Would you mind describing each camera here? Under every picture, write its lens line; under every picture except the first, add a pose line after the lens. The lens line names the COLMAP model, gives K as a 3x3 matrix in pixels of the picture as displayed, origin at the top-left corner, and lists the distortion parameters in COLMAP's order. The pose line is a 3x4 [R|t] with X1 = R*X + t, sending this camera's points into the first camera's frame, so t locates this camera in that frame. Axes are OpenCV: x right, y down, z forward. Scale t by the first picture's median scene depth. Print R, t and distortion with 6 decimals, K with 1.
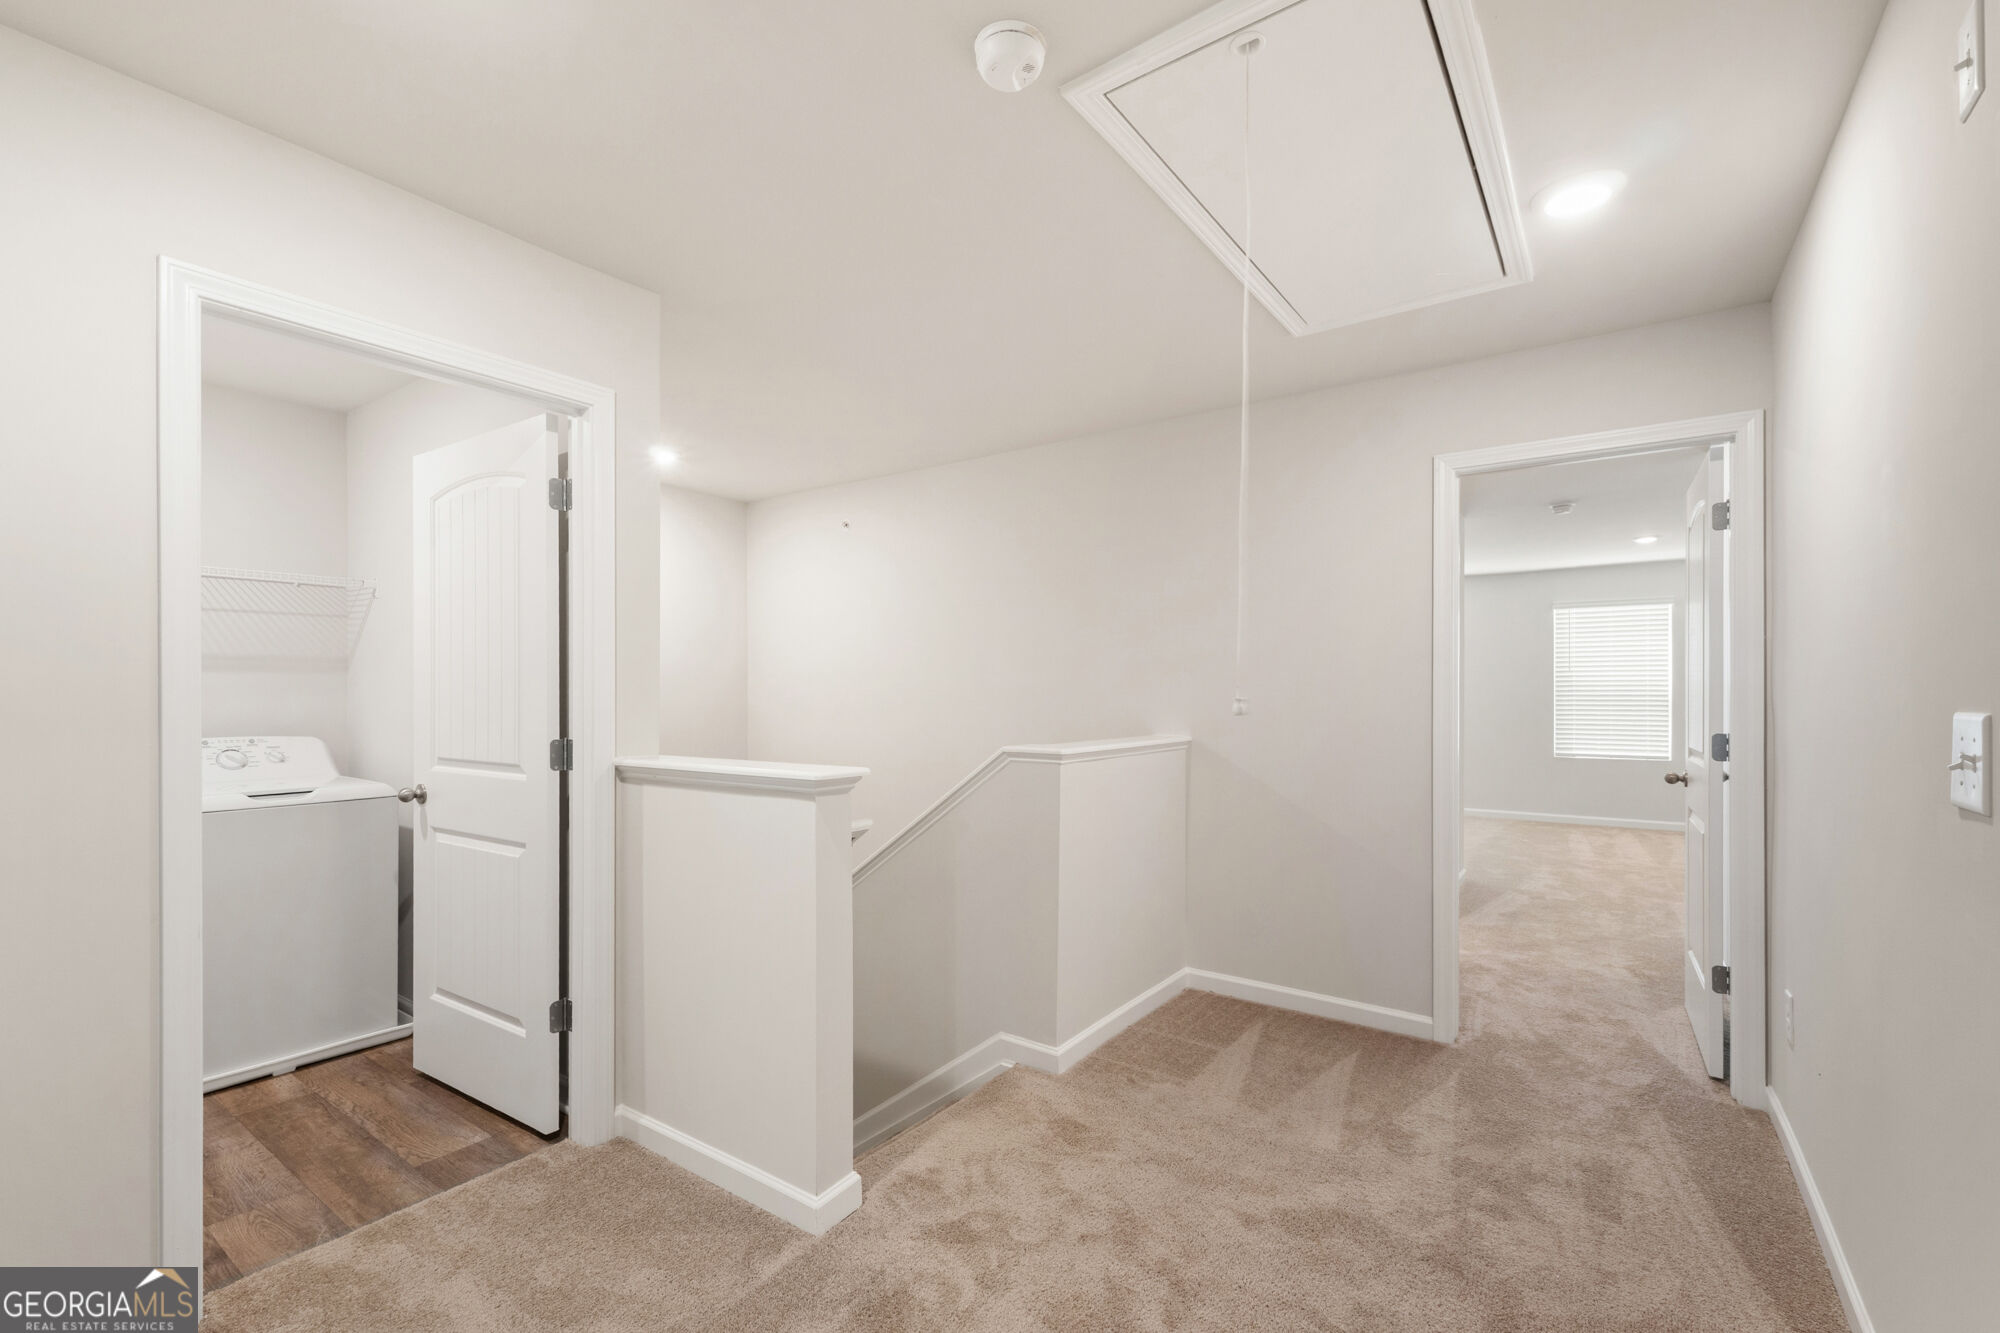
lens RADIAL K [[881.4, 0, 986.6], [0, 881.4, 695.4], [0, 0, 1]] dist [0.002500, 0.000224]
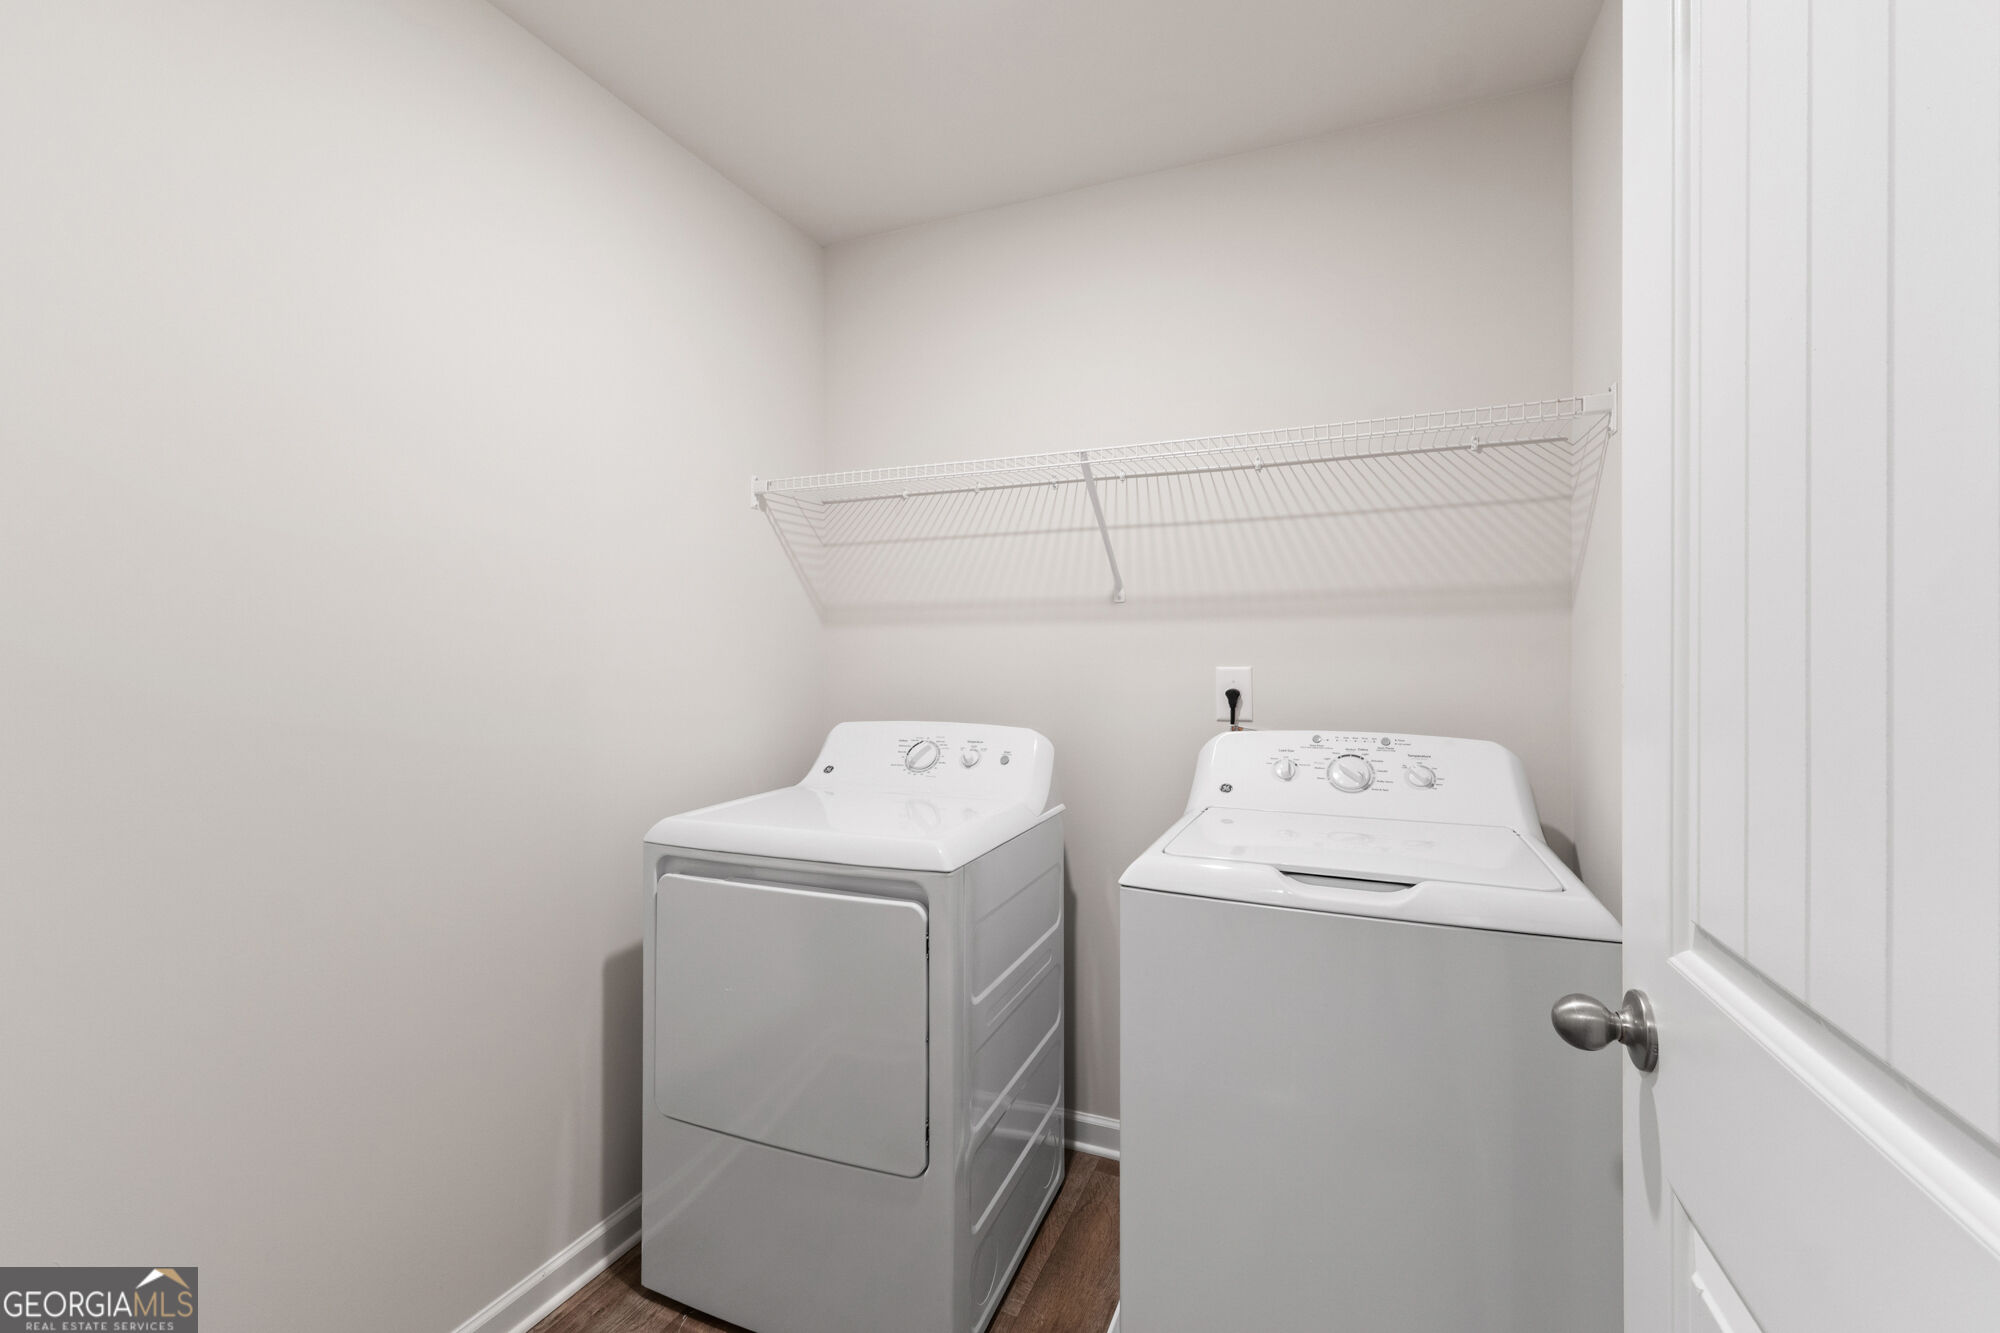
lens RADIAL K [[864.9, 0, 1001.7], [0, 864.9, 651.1], [0, 0, 1]] dist [0.003493, 0.000383]
pose [[0.237165, 0.001171, -0.971469, -0.366212], [-0.002859, 0.999996, 0.000508, -0.003797], [0.971465, 0.002657, 0.237168, 0.637649]]
